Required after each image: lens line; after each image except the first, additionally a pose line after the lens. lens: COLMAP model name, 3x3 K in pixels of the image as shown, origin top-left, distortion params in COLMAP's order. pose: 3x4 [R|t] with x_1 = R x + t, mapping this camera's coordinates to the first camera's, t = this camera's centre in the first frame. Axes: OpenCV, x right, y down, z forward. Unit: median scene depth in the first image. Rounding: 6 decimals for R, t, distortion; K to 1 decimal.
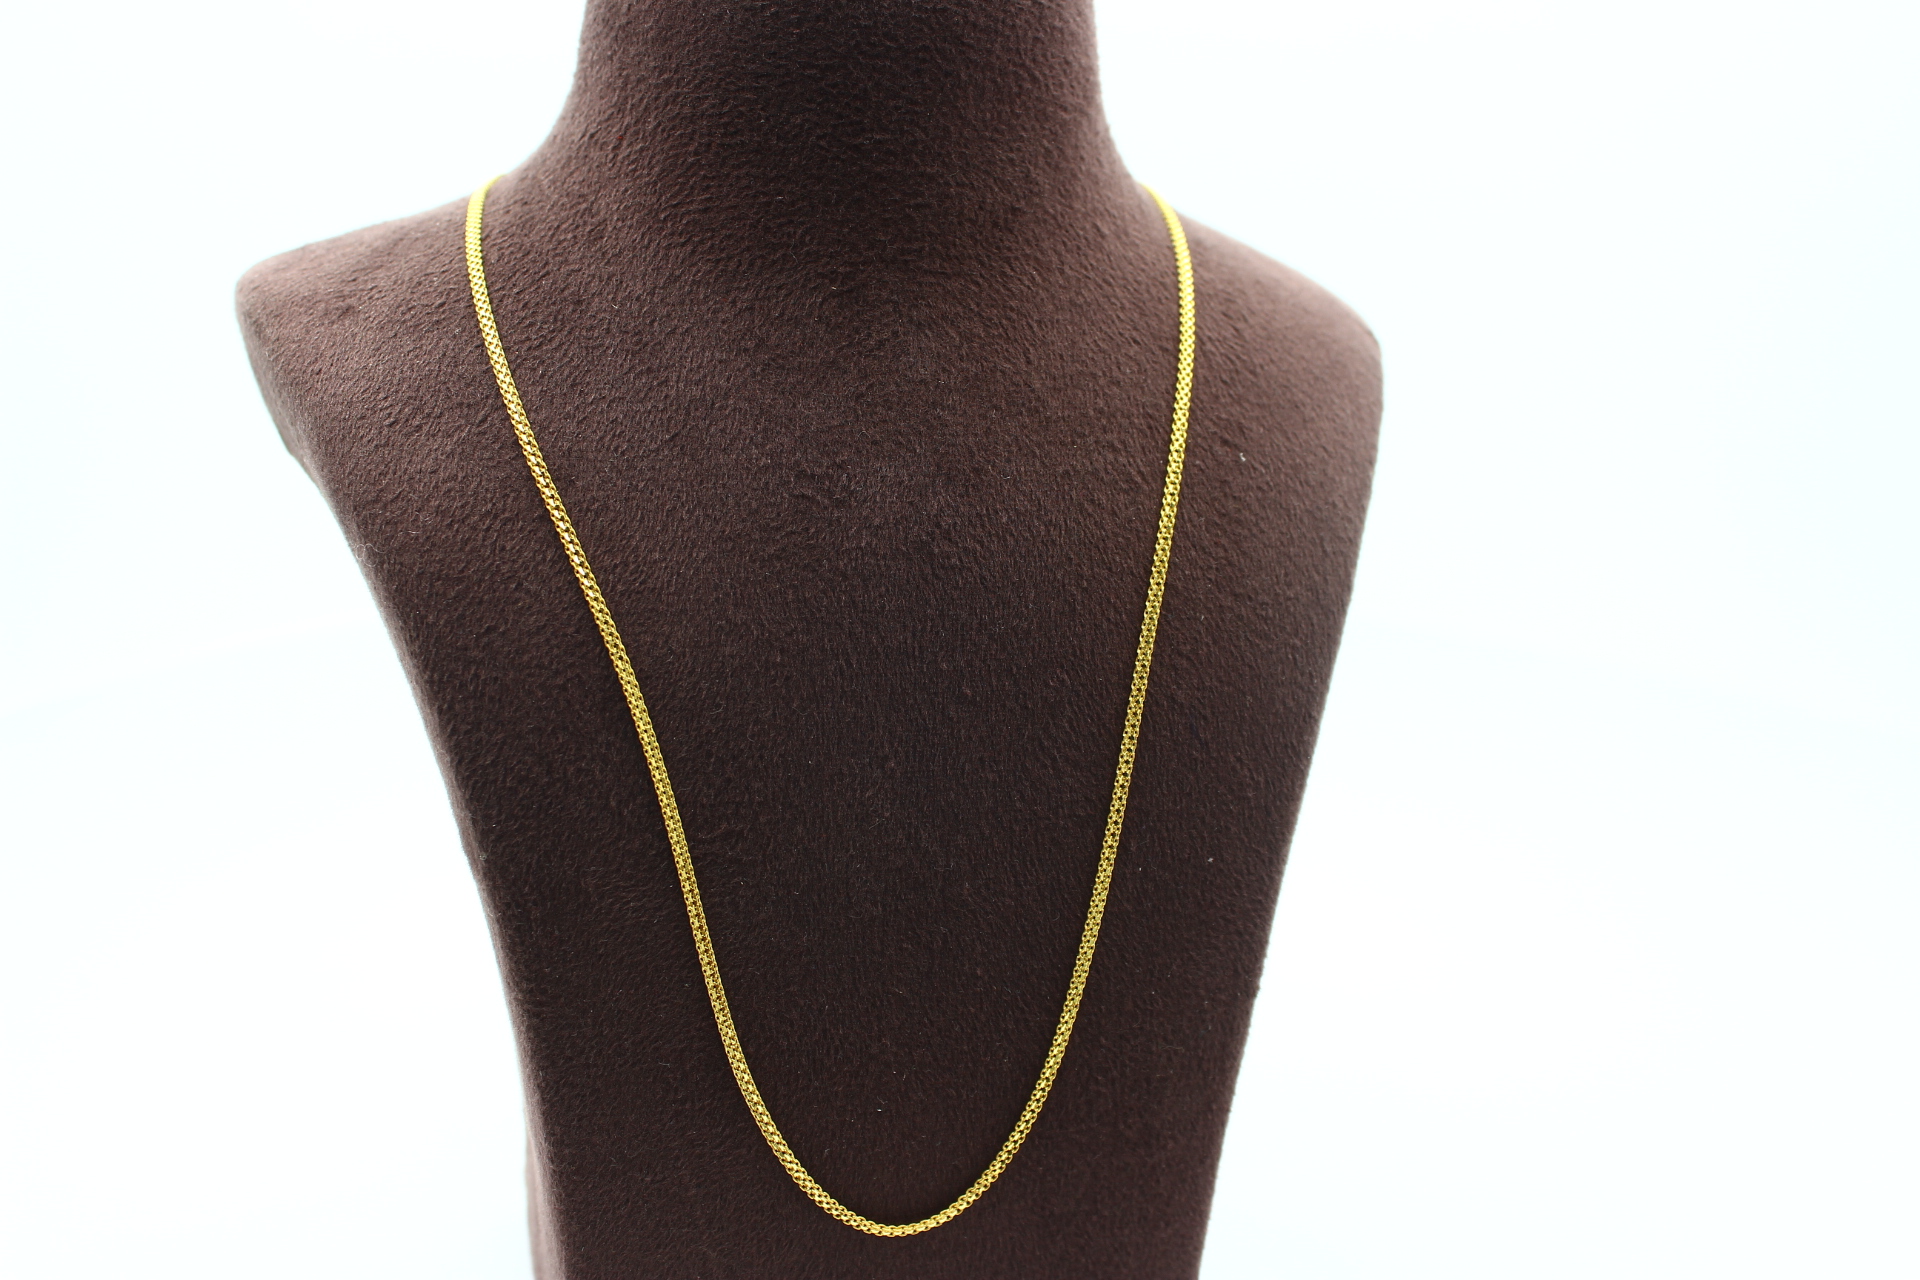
lens RADIAL K [[2211.4, 0, 960.0], [0, 2211.4, 640.0], [0, 0, 1]] dist [-0.106284, 0.069684]
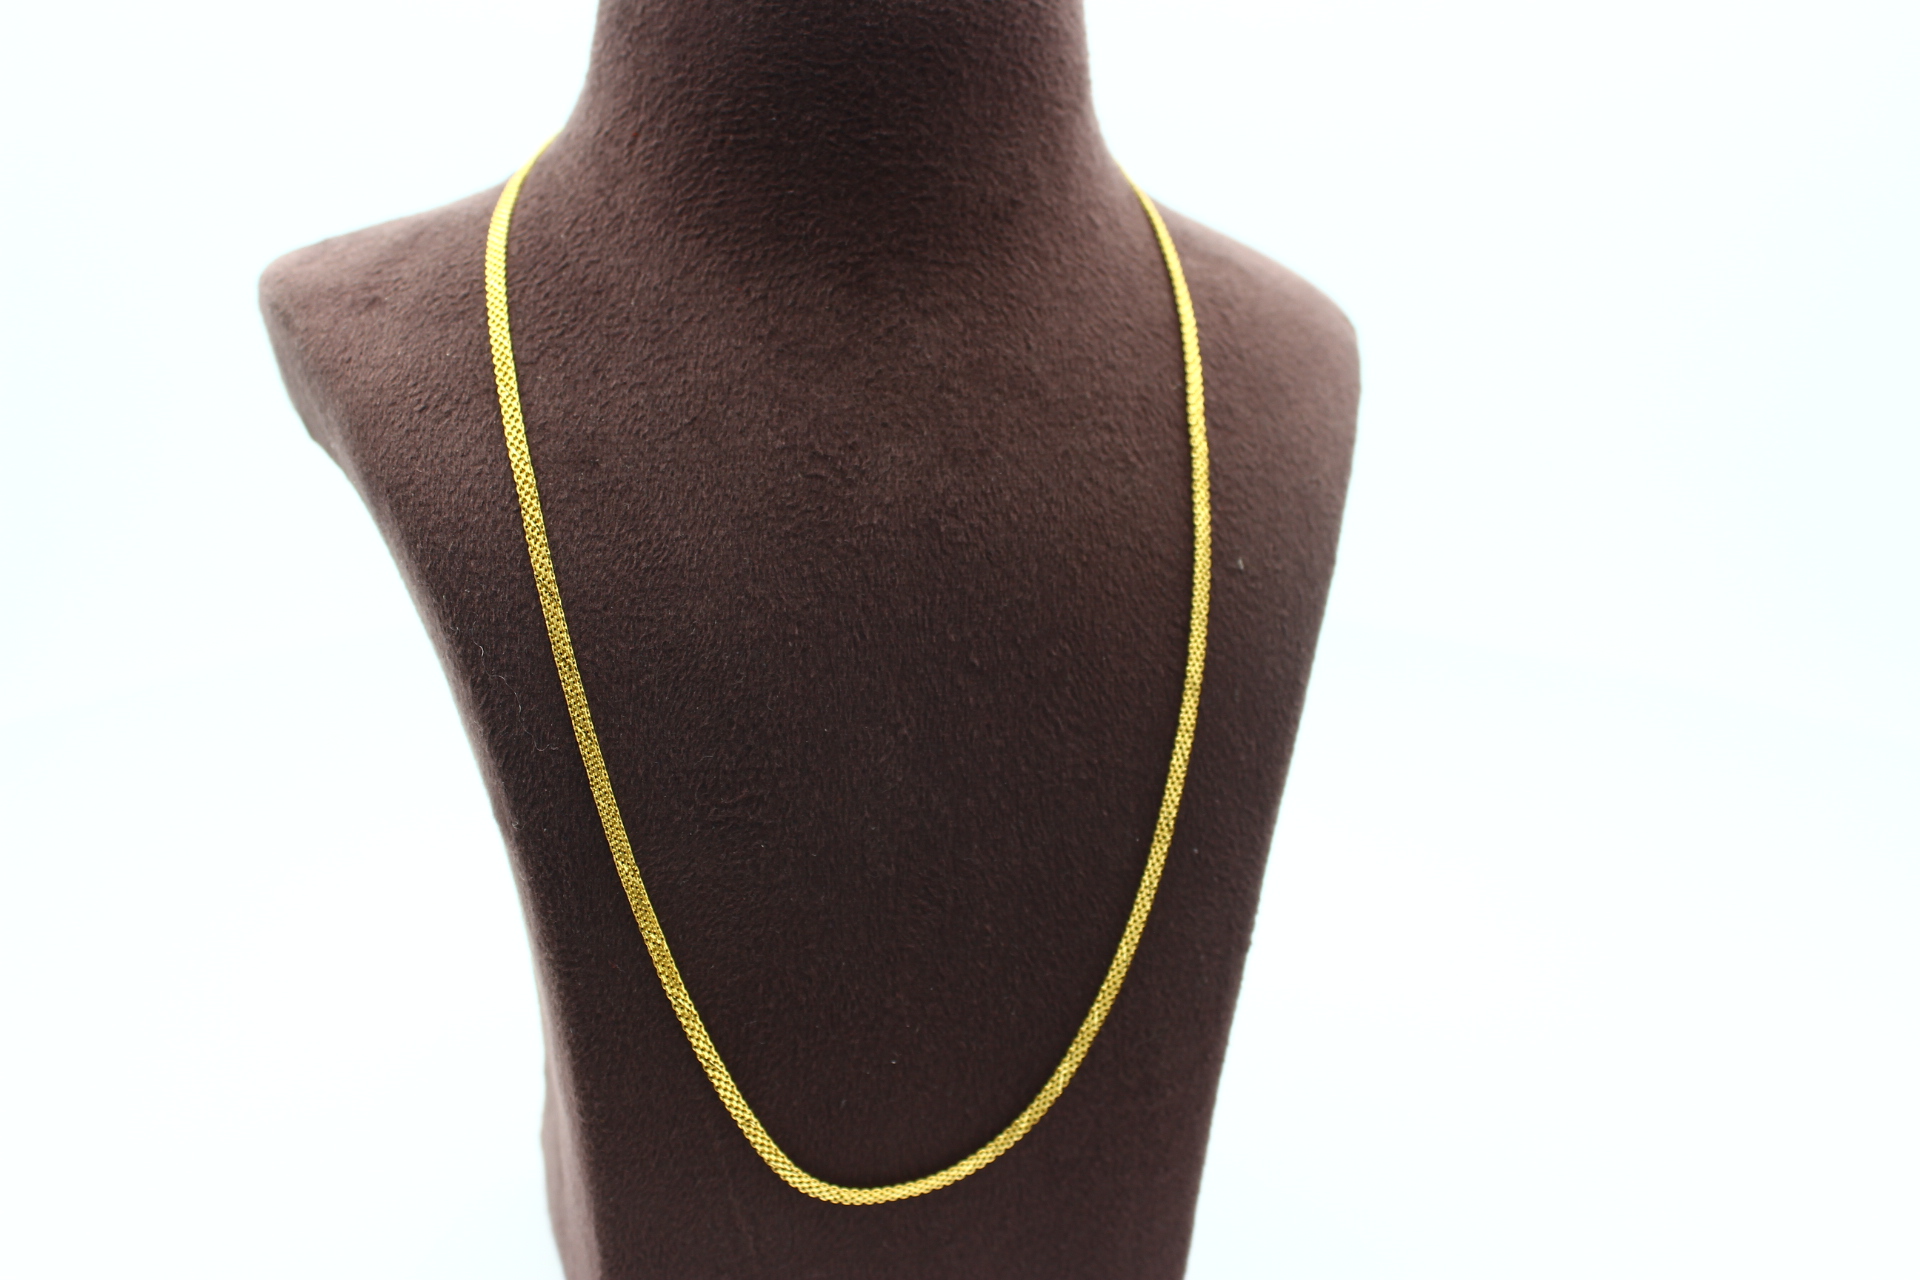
lens RADIAL K [[2211.4, 0, 960.0], [0, 2211.4, 640.0], [0, 0, 1]] dist [-0.106284, 0.069684]
pose [[0.999665, -0.008684, 0.024390, -0.028488], [0.008614, 0.999958, 0.002985, 0.009681], [-0.024415, -0.002774, 0.999698, -0.047931]]
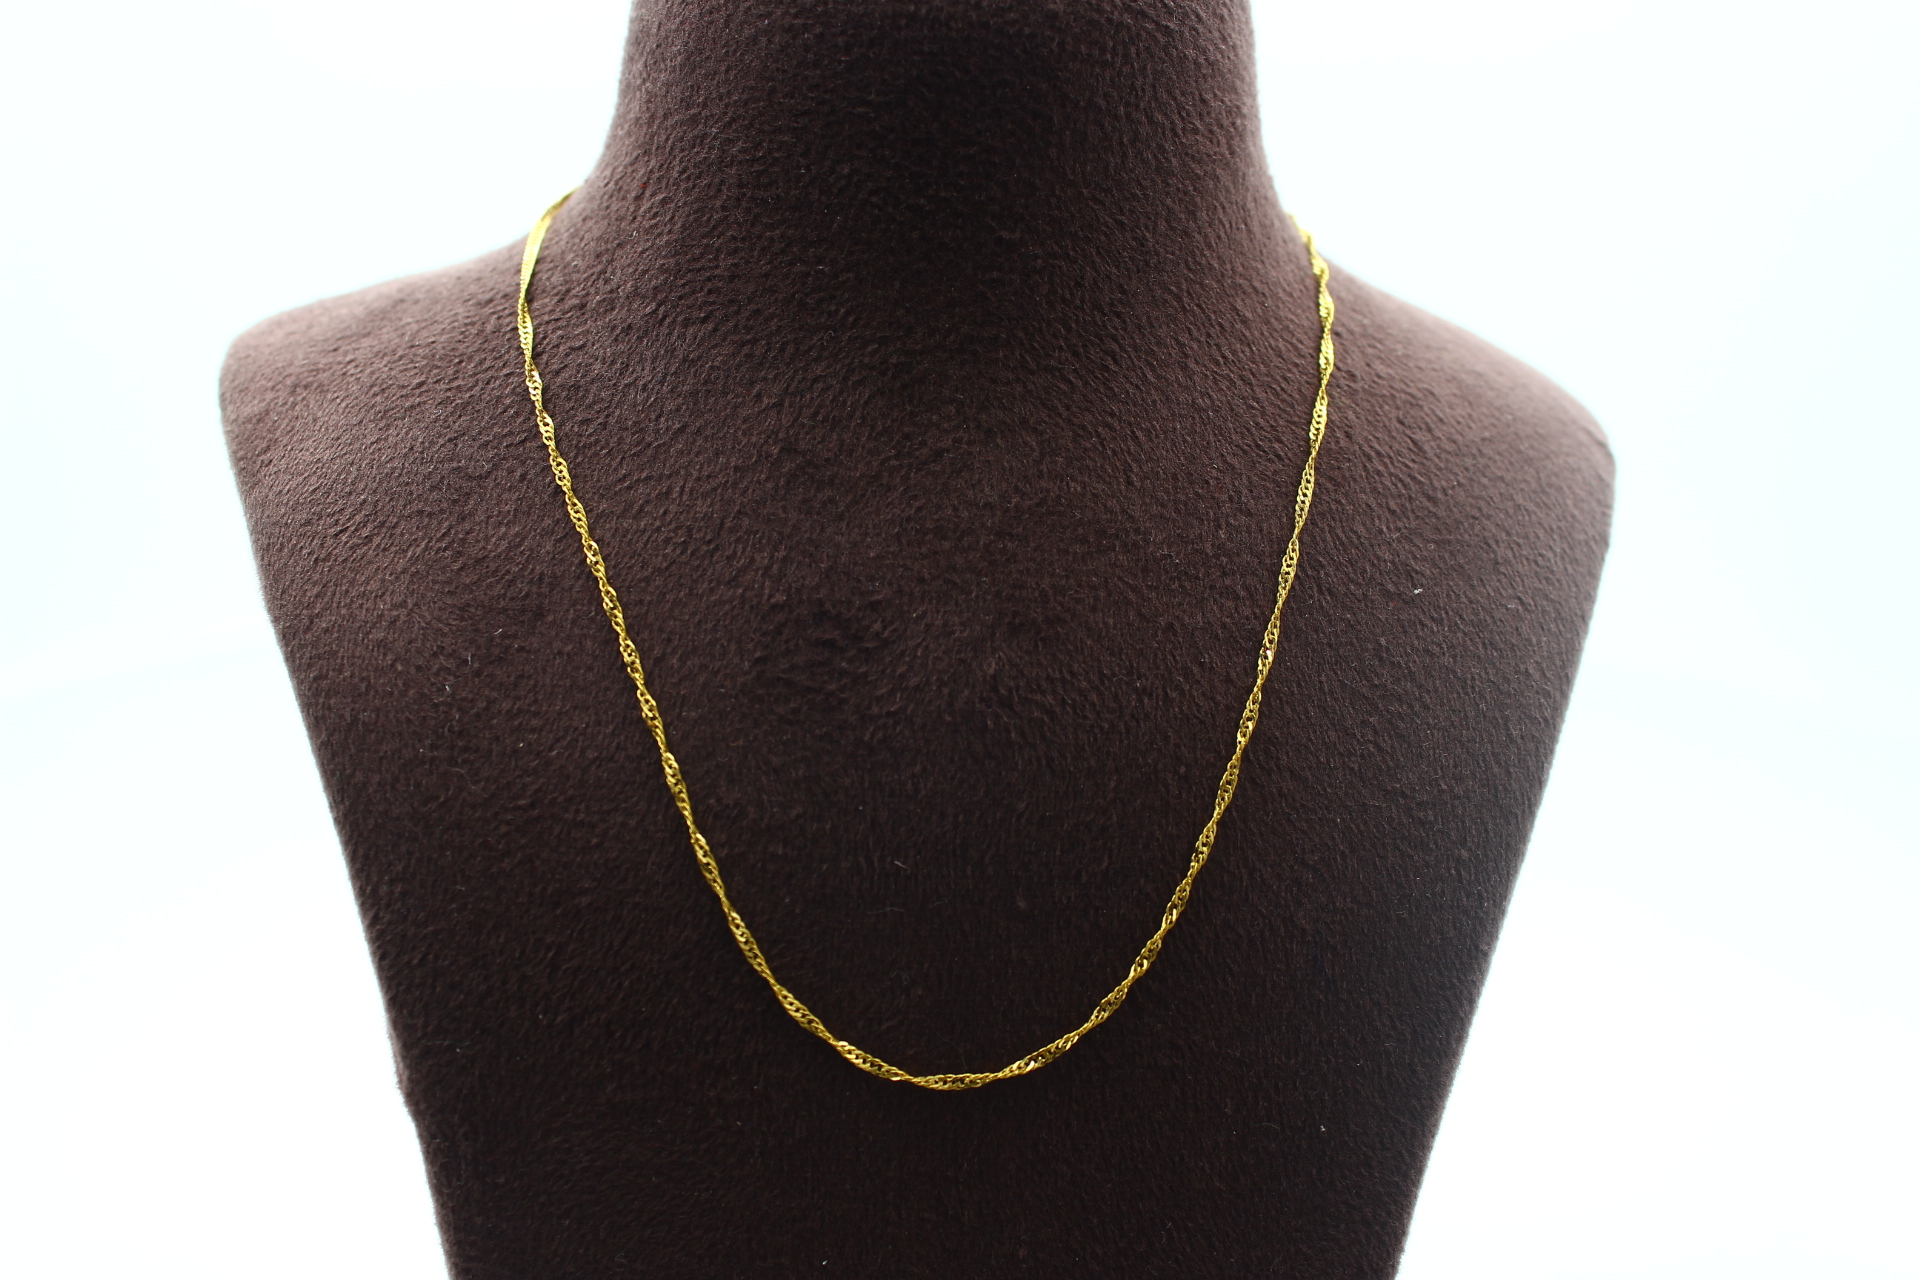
lens RADIAL K [[2211.4, 0, 960.0], [0, 2211.4, 640.0], [0, 0, 1]] dist [-0.106284, 0.069684]
pose [[0.987597, 0.048239, -0.149414, 0.092157], [-0.048684, 0.998814, 0.000684, -0.067787], [0.149270, 0.006598, 0.988774, 0.215253]]
